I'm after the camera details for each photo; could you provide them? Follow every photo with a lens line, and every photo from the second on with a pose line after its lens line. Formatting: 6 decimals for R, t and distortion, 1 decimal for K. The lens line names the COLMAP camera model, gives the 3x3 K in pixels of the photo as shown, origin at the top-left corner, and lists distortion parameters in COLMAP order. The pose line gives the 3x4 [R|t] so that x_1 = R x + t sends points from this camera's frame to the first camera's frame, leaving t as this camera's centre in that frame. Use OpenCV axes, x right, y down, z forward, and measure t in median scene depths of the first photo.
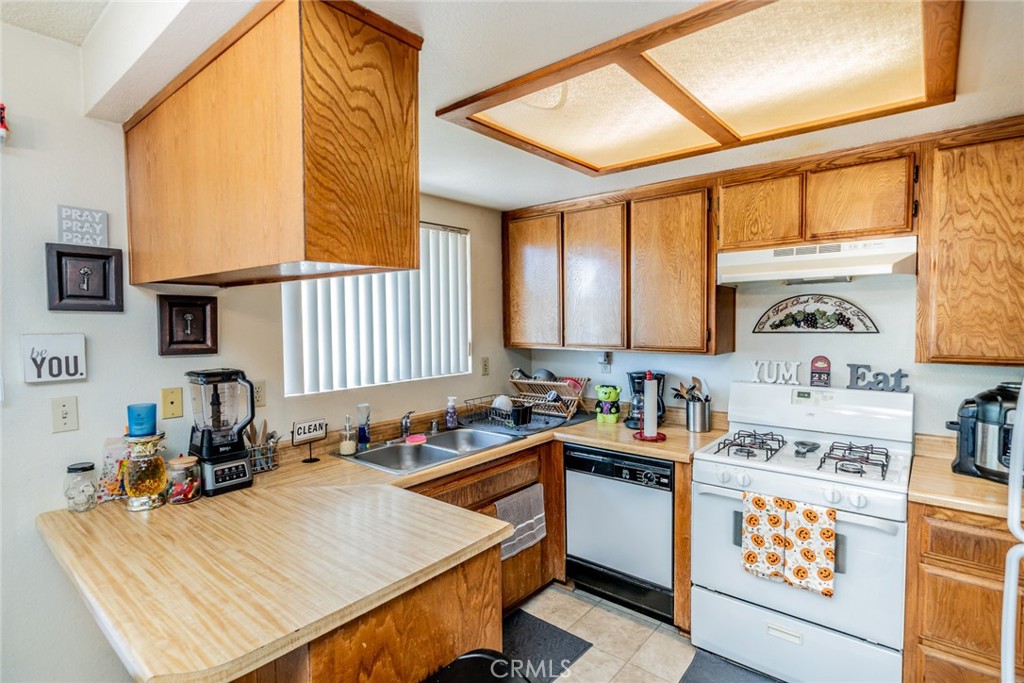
lens RADIAL K [[507.9, 0, 512.0], [0, 507.9, 341.5], [0, 0, 1]] dist [0.001076, -0.000633]
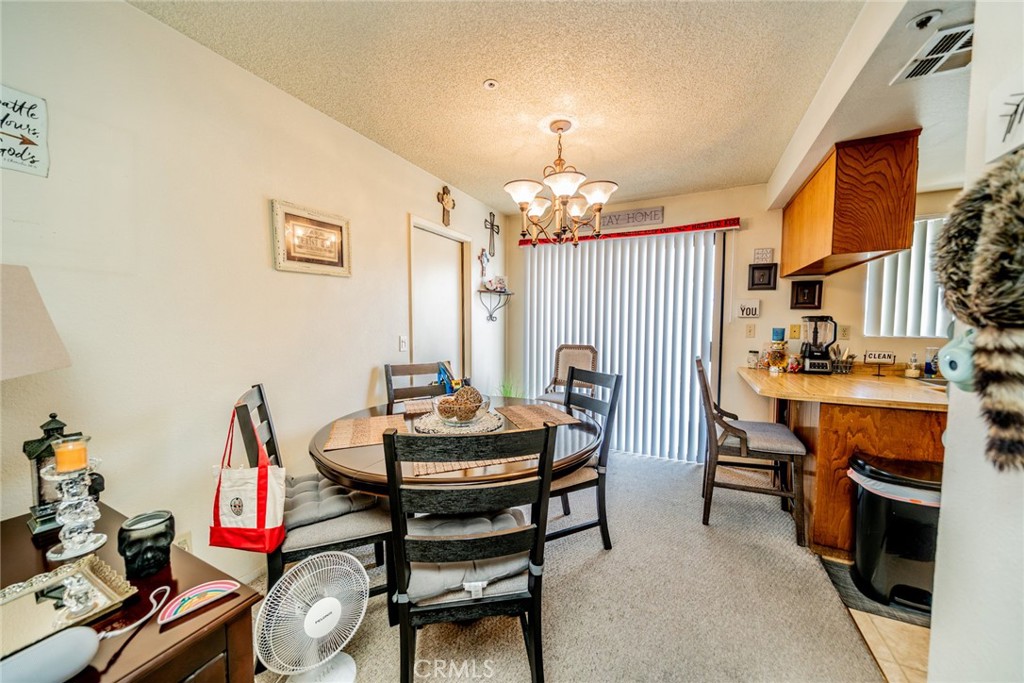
lens RADIAL K [[362.1, 0, 512.0], [0, 362.1, 341.5], [0, 0, 1]] dist [-0.005356, -0.000078]
pose [[0.228463, 0.063725, -0.971465, 0.529245], [-0.048785, 0.997351, 0.053951, 0.133863], [0.972330, 0.035067, 0.230966, -0.502698]]
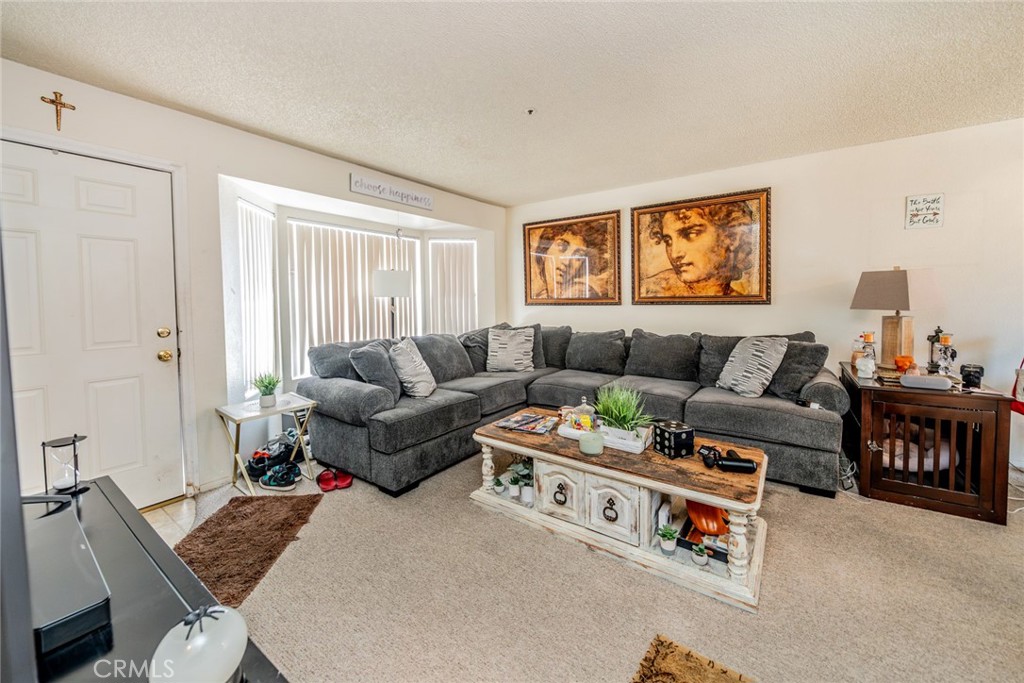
lens RADIAL K [[387.2, 0, 533.3], [0, 387.2, 310.2], [0, 0, 1]] dist [-0.011092, -0.000072]
pose [[-0.994544, 0.022558, -0.101847, 1.444632], [0.015337, 0.997348, 0.071140, 0.121426], [0.103181, 0.069190, -0.992253, 0.166642]]
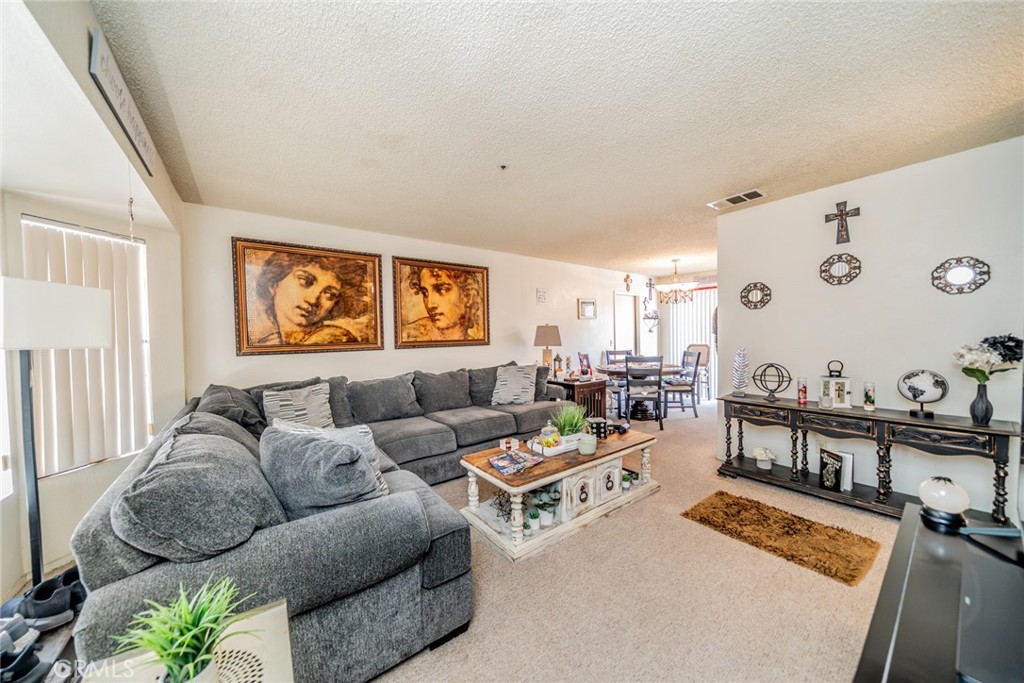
lens RADIAL K [[348.1, 0, 512.0], [0, 348.1, 341.5], [0, 0, 1]] dist [-0.002370, -0.000148]
pose [[-0.216227, 0.032265, -0.975810, 2.469328], [-0.021965, 0.999040, 0.037900, 0.119061], [0.976096, 0.029628, -0.215311, -0.792533]]
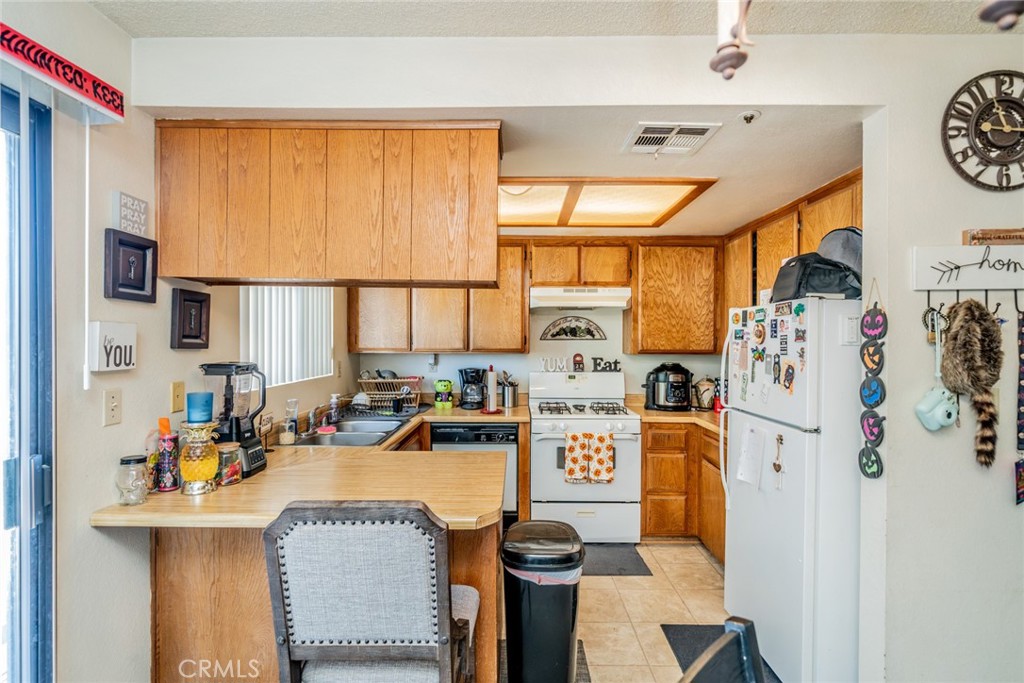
lens RADIAL K [[507.9, 0, 512.0], [0, 507.9, 341.5], [0, 0, 1]] dist [0.001076, -0.000633]
pose [[0.773829, 0.010160, 0.633313, -0.762981], [0.017141, 0.999169, -0.036973, 0.058266], [-0.633163, 0.039466, 0.773012, -0.188672]]
